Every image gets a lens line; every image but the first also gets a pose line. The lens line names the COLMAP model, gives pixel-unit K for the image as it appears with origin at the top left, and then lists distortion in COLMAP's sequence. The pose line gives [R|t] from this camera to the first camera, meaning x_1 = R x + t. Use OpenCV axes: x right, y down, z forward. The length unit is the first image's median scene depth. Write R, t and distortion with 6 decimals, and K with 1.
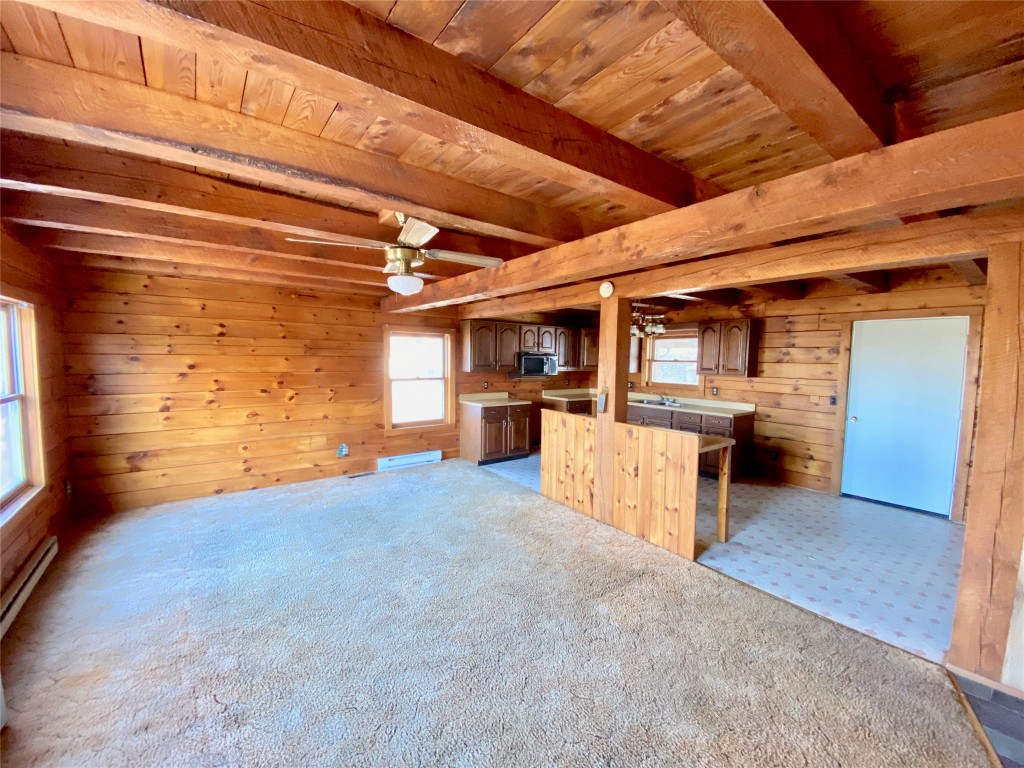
lens RADIAL K [[414.3, 0, 506.6], [0, 414.3, 385.8], [0, 0, 1]] dist [0.043295, -0.031222]
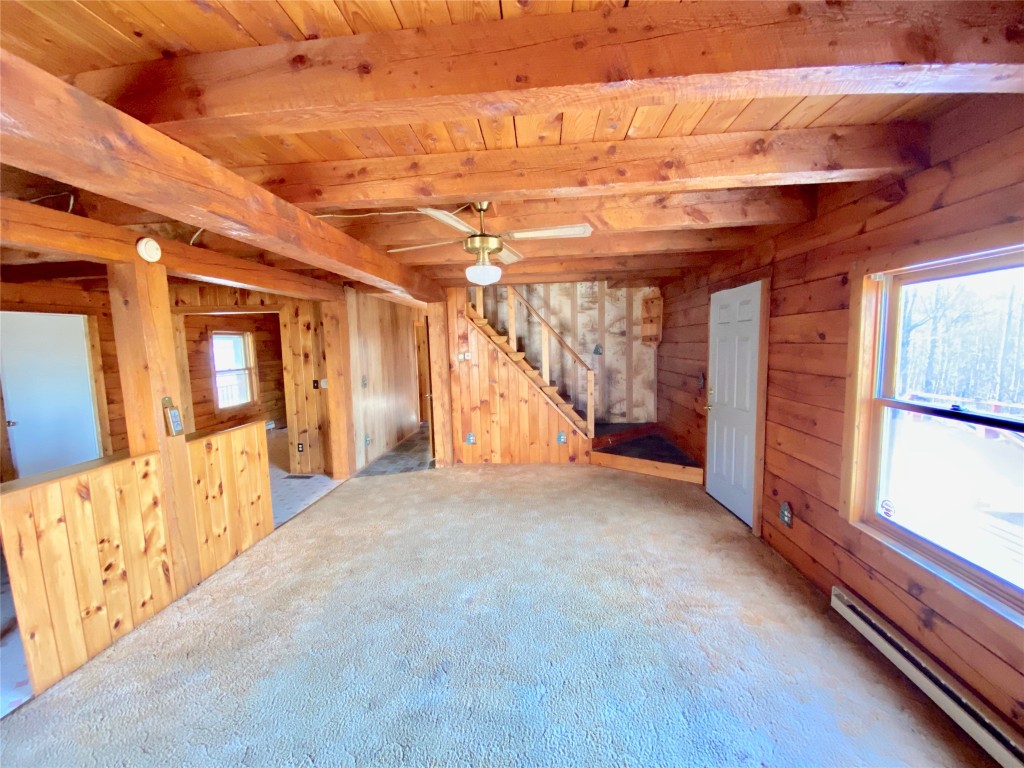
lens RADIAL K [[414.3, 0, 506.6], [0, 414.3, 385.8], [0, 0, 1]] dist [0.043295, -0.031222]
pose [[-0.748531, -0.067126, 0.659694, -0.568102], [0.061163, 0.983633, 0.169488, -0.089583], [-0.660273, 0.167216, -0.732173, 1.037299]]
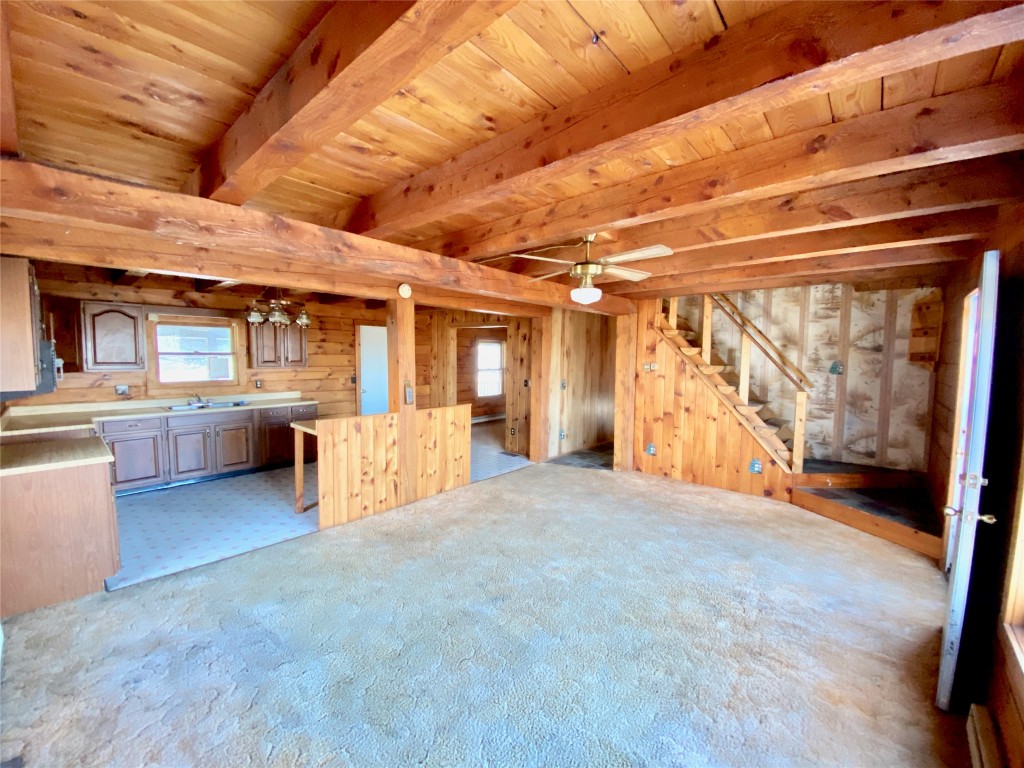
lens RADIAL K [[413.2, 0, 508.0], [0, 413.2, 384.4], [0, 0, 1]] dist [0.078489, -0.049534]
pose [[-0.205531, -0.091281, 0.974384, -0.810822], [0.056832, 0.992847, 0.104998, -0.079774], [-0.976999, 0.076956, -0.198873, 0.878501]]
